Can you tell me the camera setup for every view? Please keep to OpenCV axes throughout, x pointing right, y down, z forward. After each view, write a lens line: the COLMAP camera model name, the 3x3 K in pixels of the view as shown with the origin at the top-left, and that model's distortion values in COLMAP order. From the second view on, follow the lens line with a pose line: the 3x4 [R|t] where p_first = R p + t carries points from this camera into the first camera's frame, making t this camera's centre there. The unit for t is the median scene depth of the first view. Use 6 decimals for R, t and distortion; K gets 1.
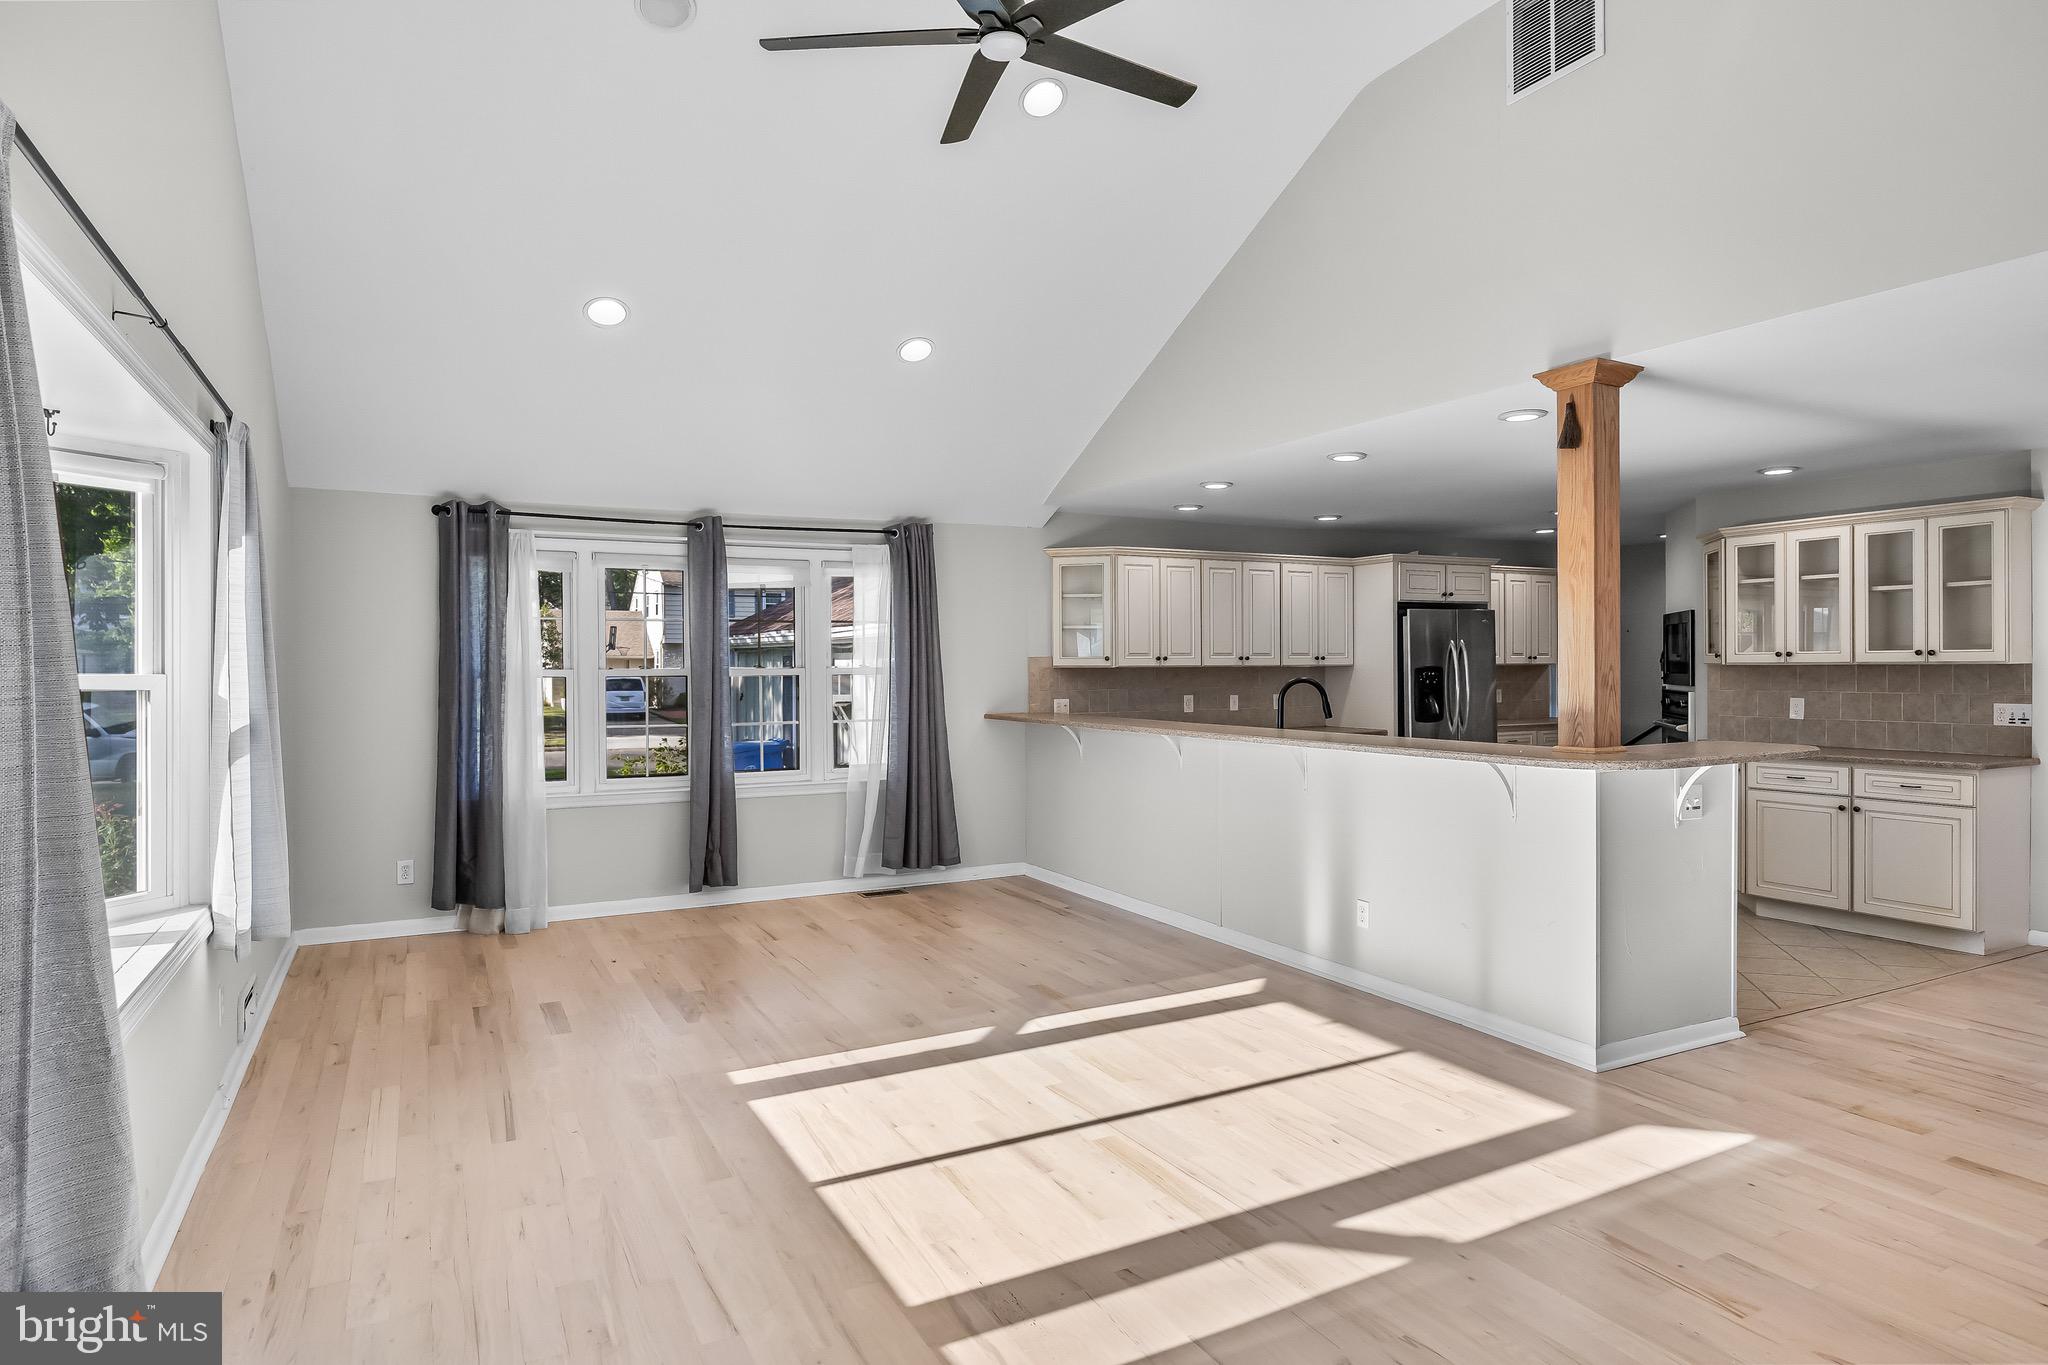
lens RADIAL K [[1165.4, 0, 1025.7], [0, 1165.4, 684.1], [0, 0, 1]] dist [-0.019874, -0.000782]
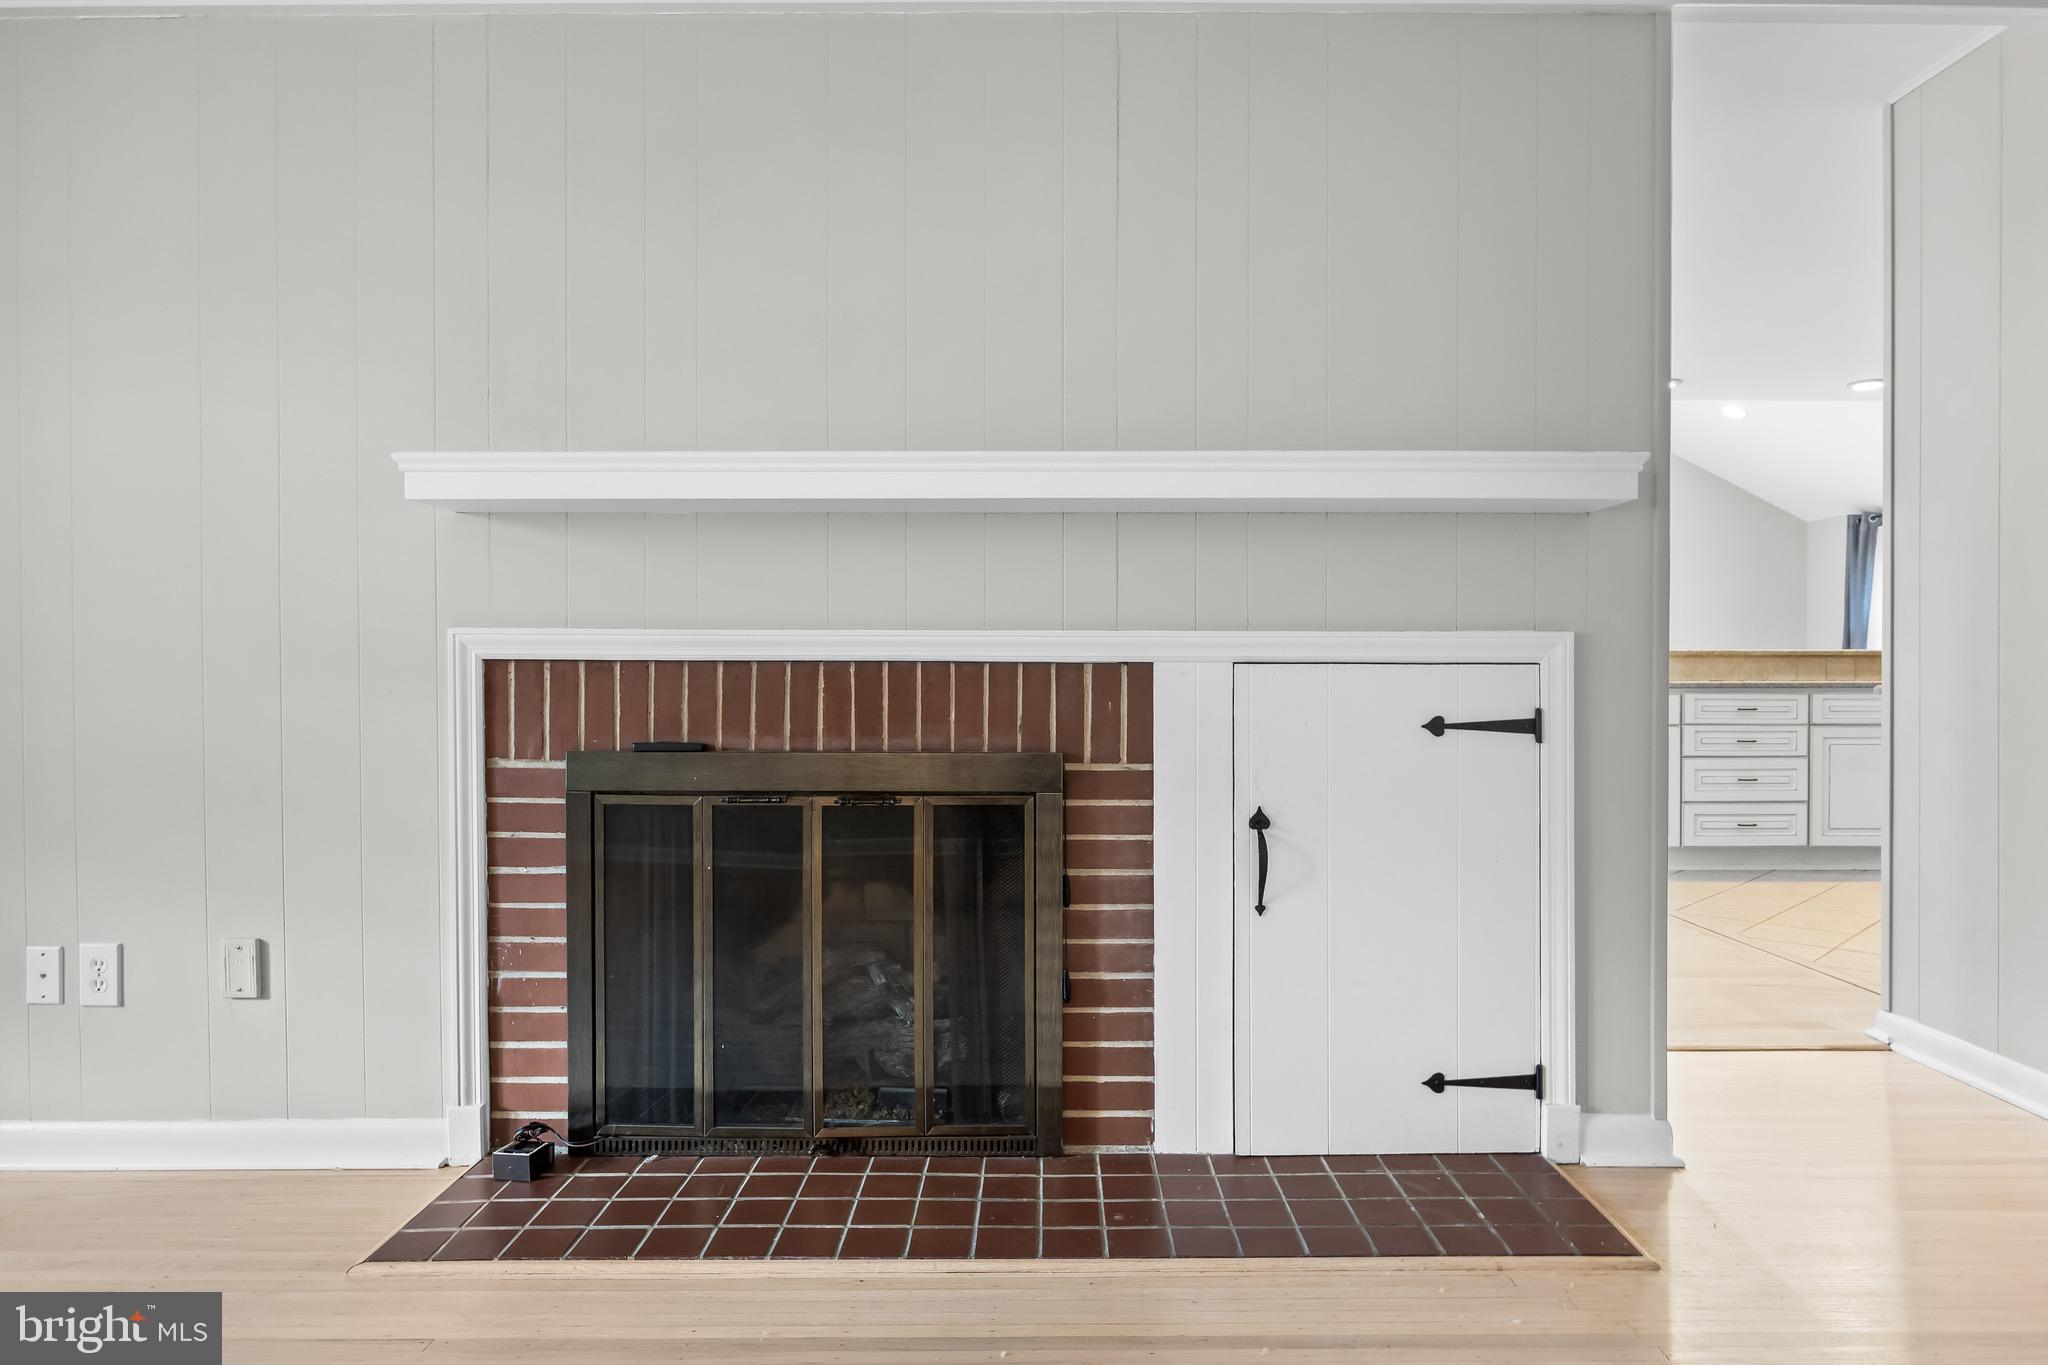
lens RADIAL K [[1182.9, 0, 1073.0], [0, 1182.9, 695.6], [0, 0, 1]] dist [-0.004497, -0.000754]
pose [[-0.460929, 0.020094, -0.887210, 1.427364], [-0.010641, 0.999547, 0.028166, 0.054098], [0.887373, 0.022423, -0.460506, 0.801046]]
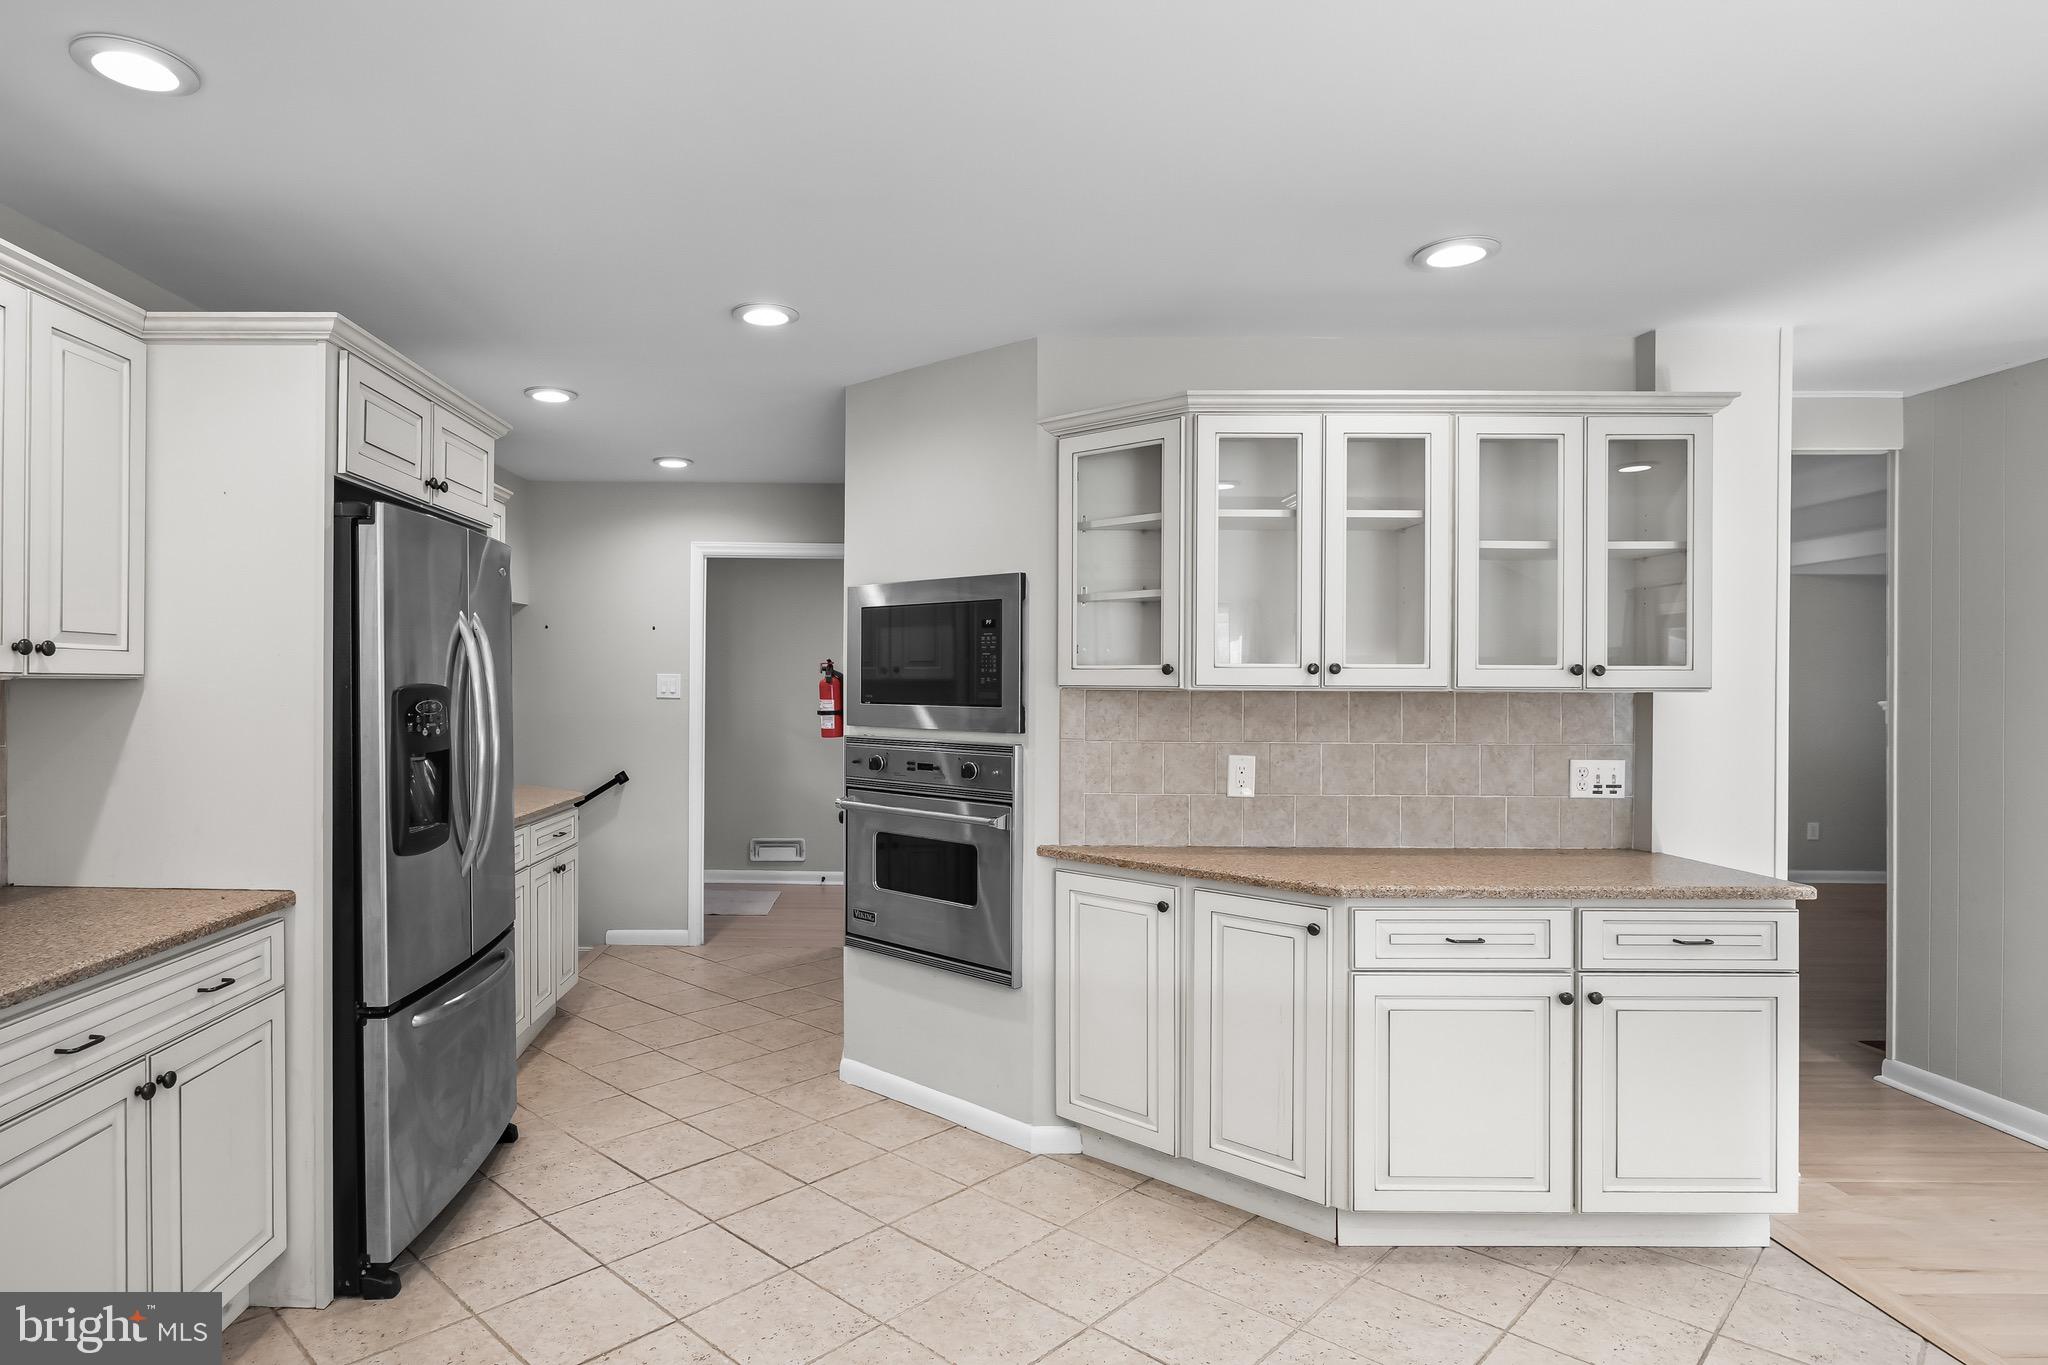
lens RADIAL K [[1148.3, 0, 902.6], [0, 1148.3, 682.8], [0, 0, 1]] dist [-0.001767, -0.000212]
pose [[0.474502, 0.012084, 0.880171, 0.164413], [0.004528, 0.999859, -0.016169, -0.013761], [-0.880243, 0.011658, 0.474380, 0.983643]]
